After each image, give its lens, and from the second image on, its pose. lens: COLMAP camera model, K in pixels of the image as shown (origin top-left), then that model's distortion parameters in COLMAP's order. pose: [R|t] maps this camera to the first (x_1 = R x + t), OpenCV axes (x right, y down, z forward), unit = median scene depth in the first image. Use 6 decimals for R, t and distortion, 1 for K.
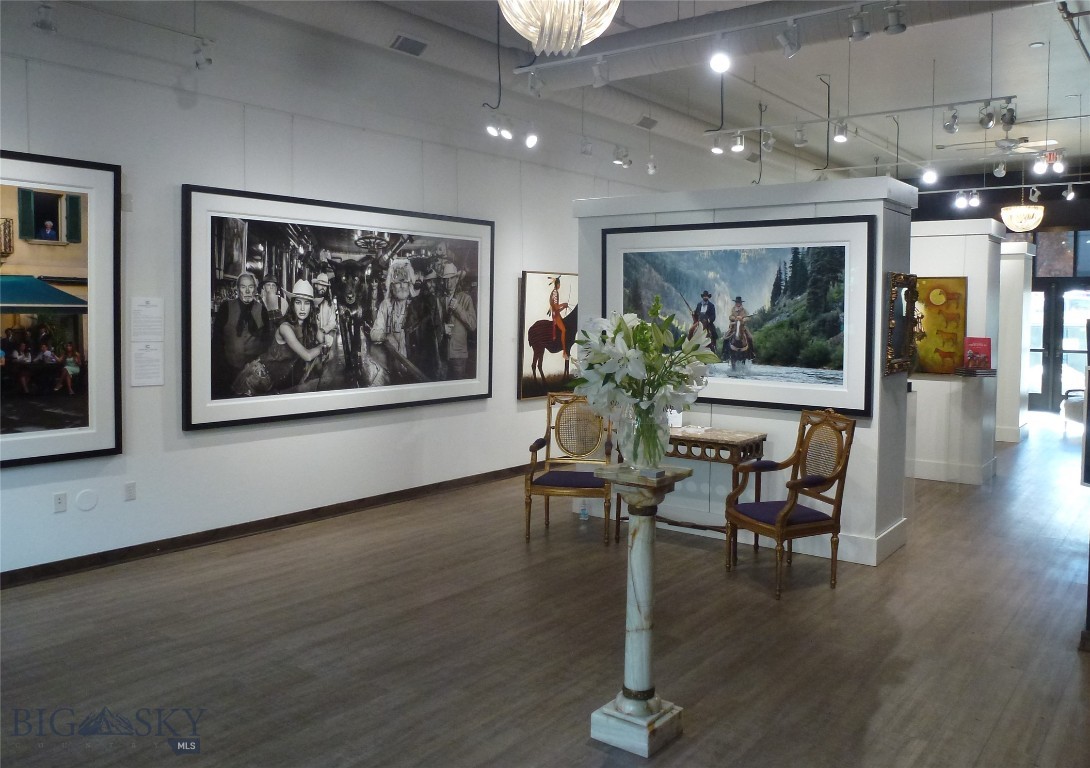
lens RADIAL K [[875.2, 0, 562.6], [0, 875.2, 348.1], [0, 0, 1]] dist [-0.014464, -0.008262]
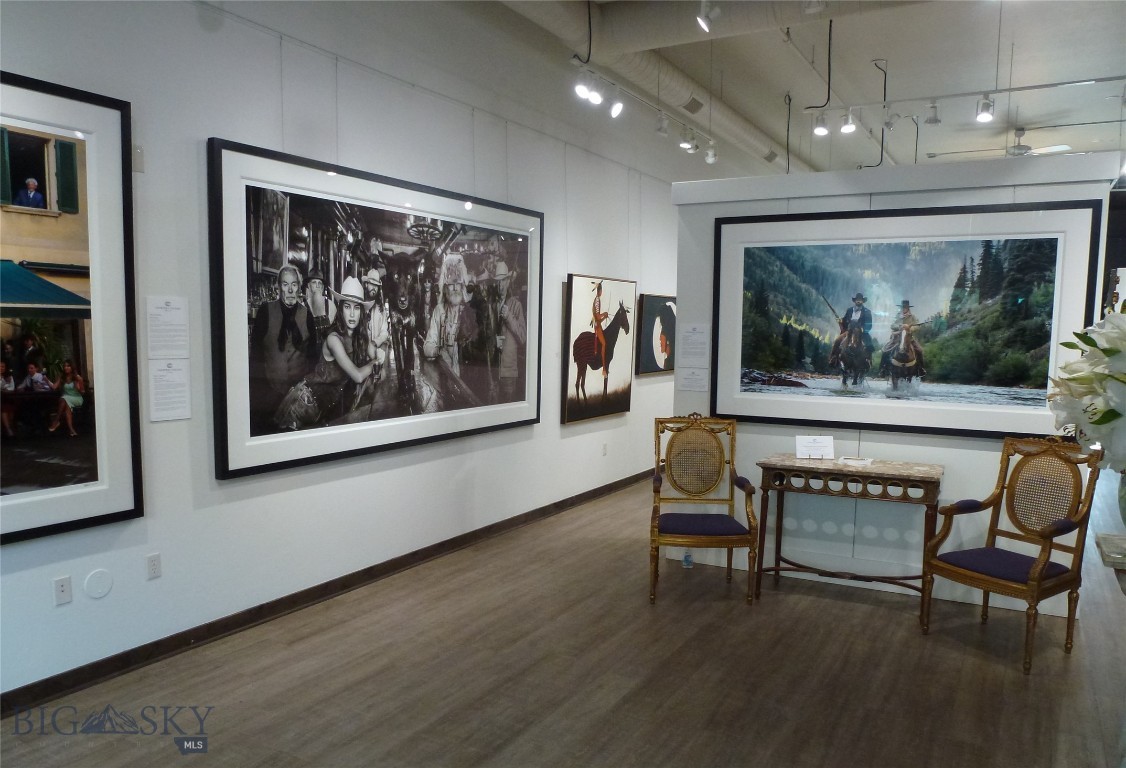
lens RADIAL K [[855.1, 0, 572.9], [0, 855.1, 421.2], [0, 0, 1]] dist [-0.031688, 0.005933]
pose [[0.991331, -0.014775, 0.130557, -0.219532], [0.006004, 0.997713, 0.067322, -0.001044], [-0.131253, -0.065955, 0.989153, 0.242022]]
